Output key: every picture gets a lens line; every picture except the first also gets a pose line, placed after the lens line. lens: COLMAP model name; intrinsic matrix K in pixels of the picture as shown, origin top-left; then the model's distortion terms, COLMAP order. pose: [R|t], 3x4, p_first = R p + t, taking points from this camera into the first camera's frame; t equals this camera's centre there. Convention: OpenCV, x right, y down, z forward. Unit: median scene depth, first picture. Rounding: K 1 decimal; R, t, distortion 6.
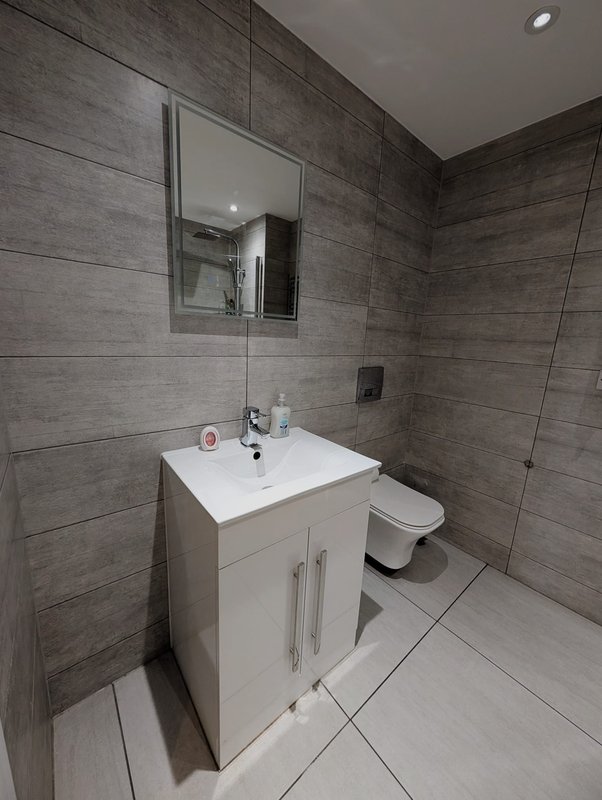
lens RADIAL K [[302.7, 0, 301.0], [0, 302.7, 400.0], [0, 0, 1]] dist [0.000551, -0.000070]
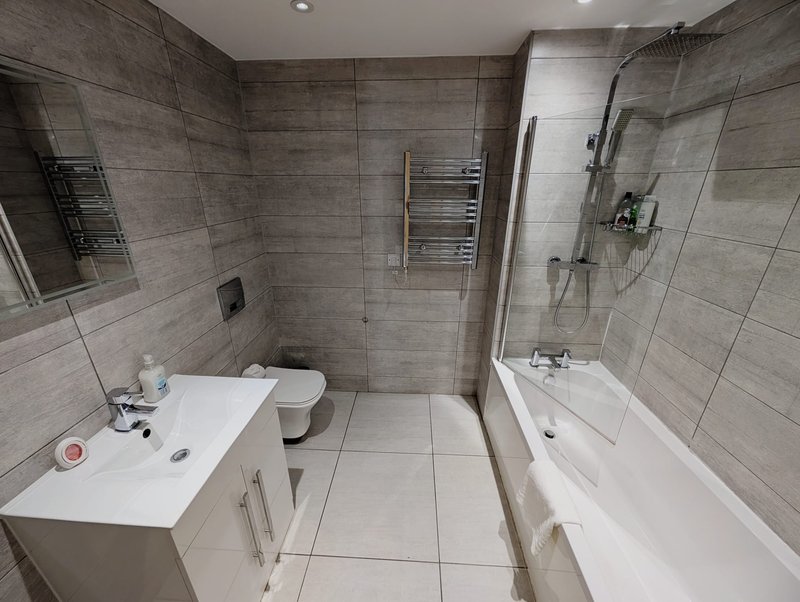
lens RADIAL K [[302.7, 0, 400.0], [0, 302.7, 301.0], [0, 0, 1]] dist [0.000551, -0.000070]
pose [[0.672753, -0.307177, 0.673087, -0.092227], [0.181183, 0.950440, 0.252659, -0.221317], [-0.717340, -0.048026, 0.695066, -0.137193]]
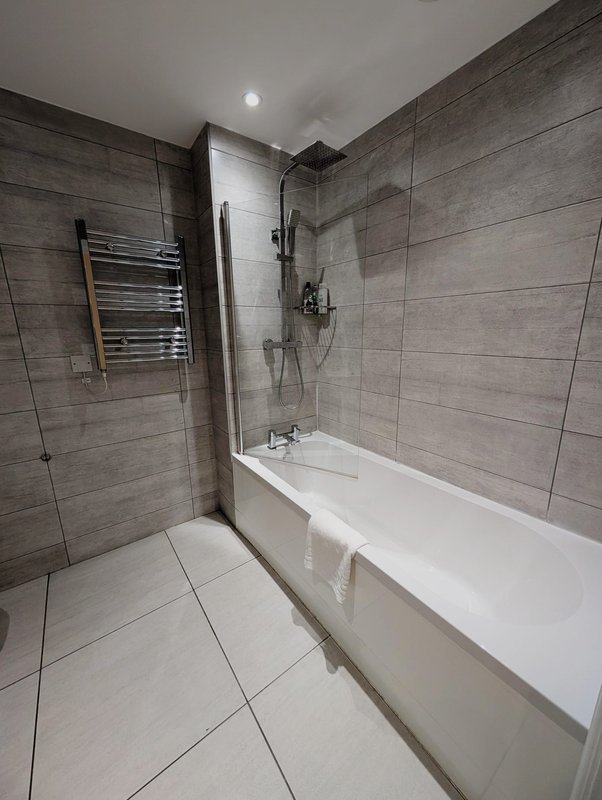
lens RADIAL K [[302.7, 0, 301.0], [0, 302.7, 400.0], [0, 0, 1]] dist [0.000551, -0.000070]
pose [[0.042137, -0.272406, 0.961259, -0.124659], [0.222940, 0.940419, 0.256727, -0.036153], [-0.973921, 0.203485, 0.100357, 0.042039]]
